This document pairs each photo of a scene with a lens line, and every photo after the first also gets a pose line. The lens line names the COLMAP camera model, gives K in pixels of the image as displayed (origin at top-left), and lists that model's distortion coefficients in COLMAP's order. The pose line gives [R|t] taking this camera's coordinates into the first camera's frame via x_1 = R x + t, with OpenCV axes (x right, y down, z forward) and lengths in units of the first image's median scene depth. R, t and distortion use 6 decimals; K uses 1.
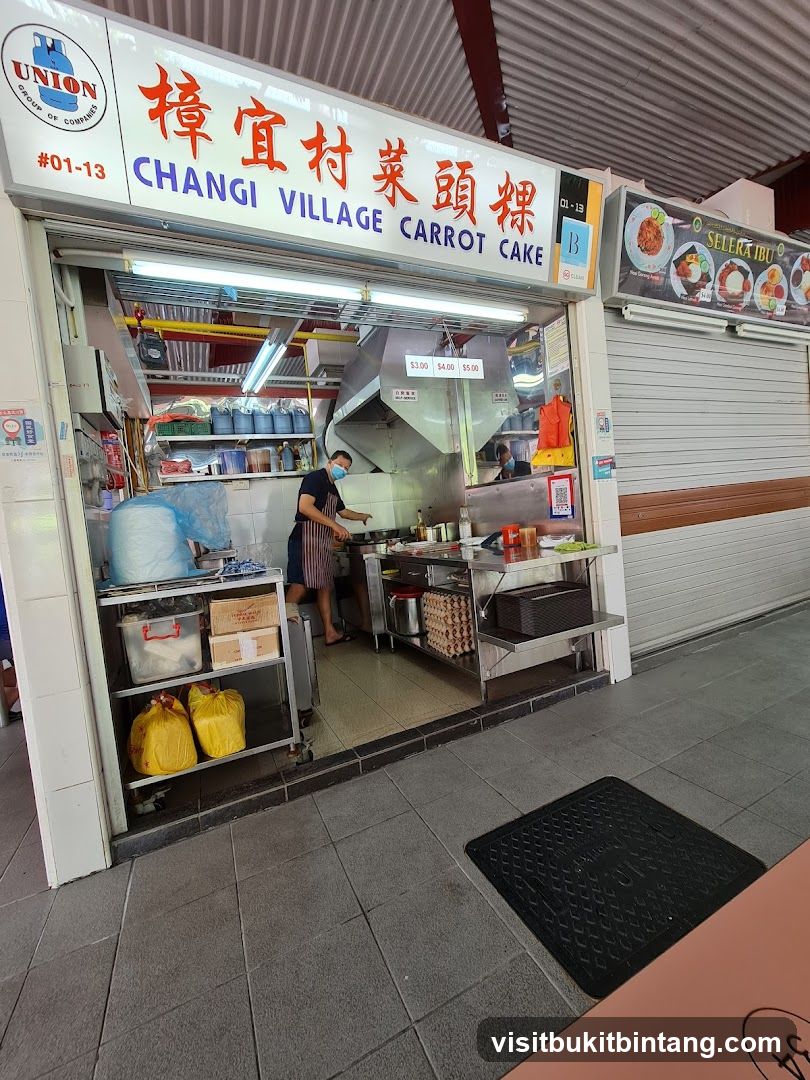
lens RADIAL K [[446.3, 0, 407.2], [0, 446.3, 538.7], [0, 0, 1]] dist [-0.009265, 0.004261]
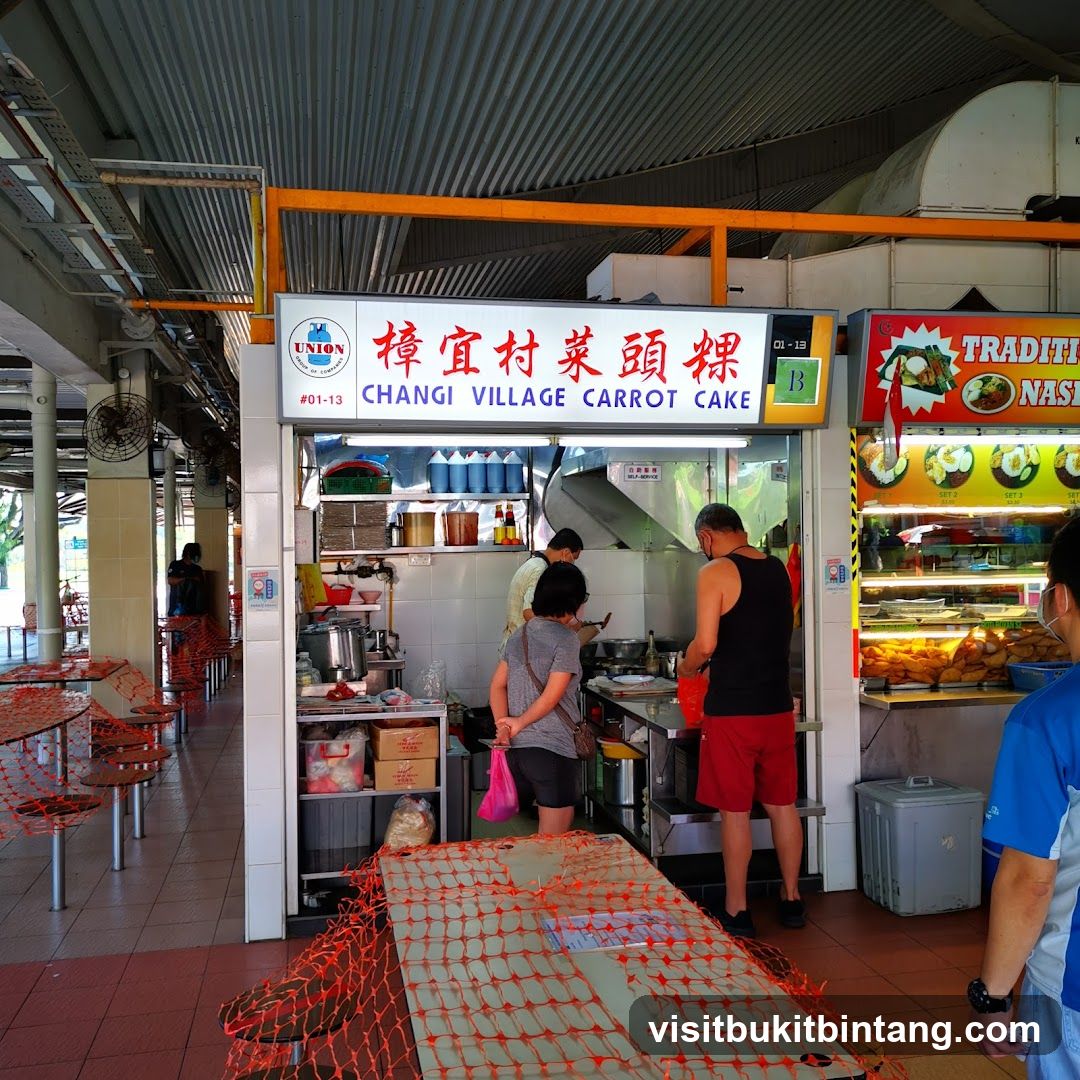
lens RADIAL K [[1081.5, 0, 534.8], [0, 1081.5, 538.6], [0, 0, 1]] dist [0.043632, 0.000000]
pose [[0.963066, 0.088214, -0.254407, 0.532489], [-0.096037, 0.995206, -0.018471, -0.299111], [0.251558, 0.042221, 0.966921, -1.431679]]
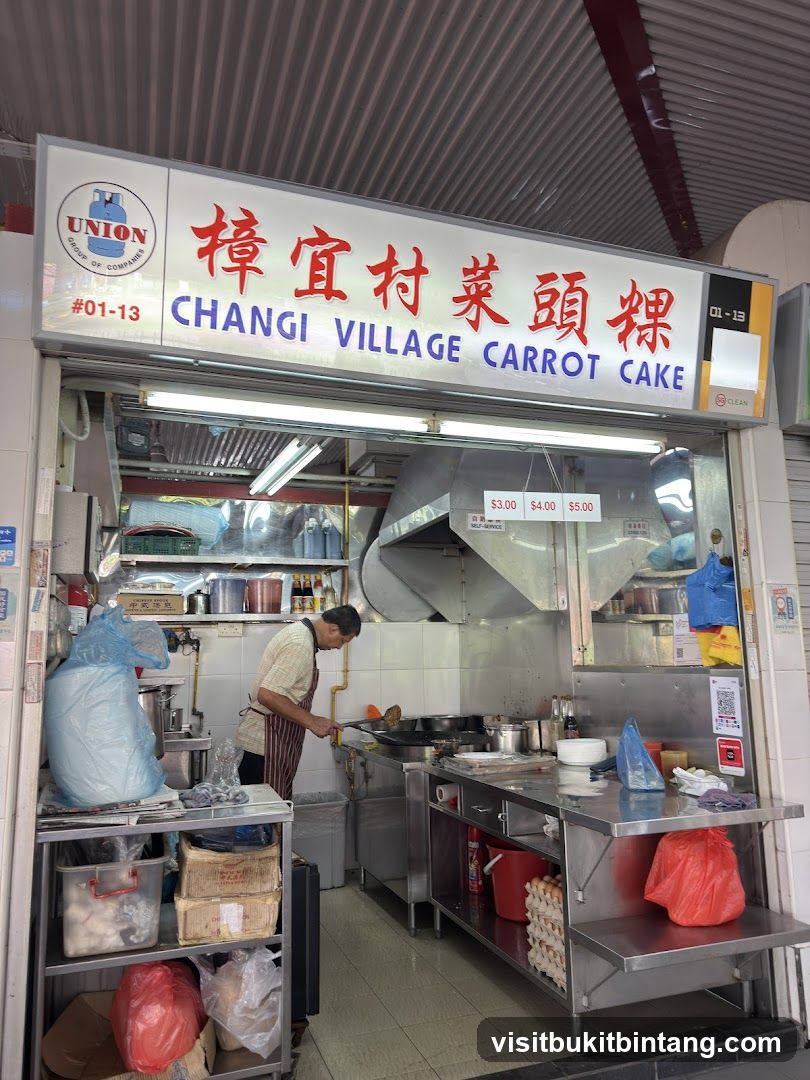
lens RADIAL K [[766.8, 0, 407.7], [0, 766.8, 541.7], [0, 0, 1]] dist [0.066330, -0.095146]
pose [[0.990513, 0.065565, -0.120767, 0.035217], [-0.088591, 0.976500, -0.196469, -0.103422], [0.105048, 0.205305, 0.973044, -0.236167]]
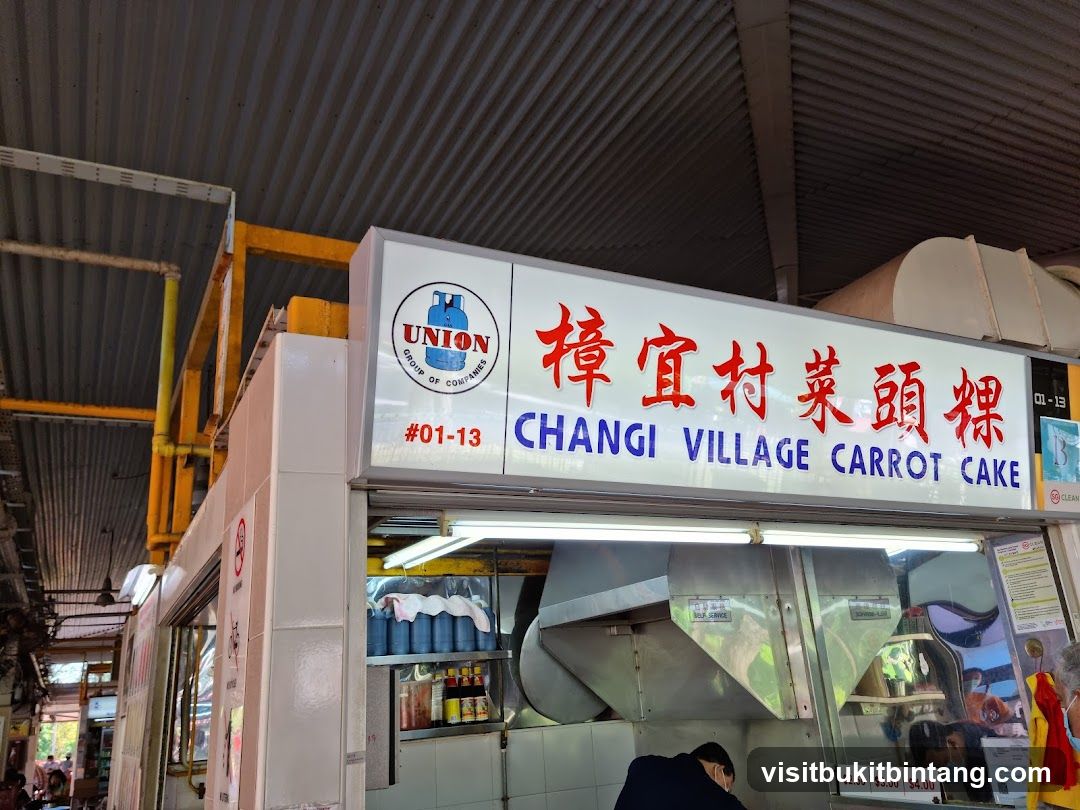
lens RADIAL K [[871.5, 0, 515.5], [0, 871.5, 398.2], [0, 0, 1]] dist [0.001525, 0.017616]
pose [[0.999197, 0.036725, -0.016039, -0.442932], [-0.040063, 0.924946, -0.377980, -0.268899], [0.000954, 0.378319, 0.925675, -0.210031]]
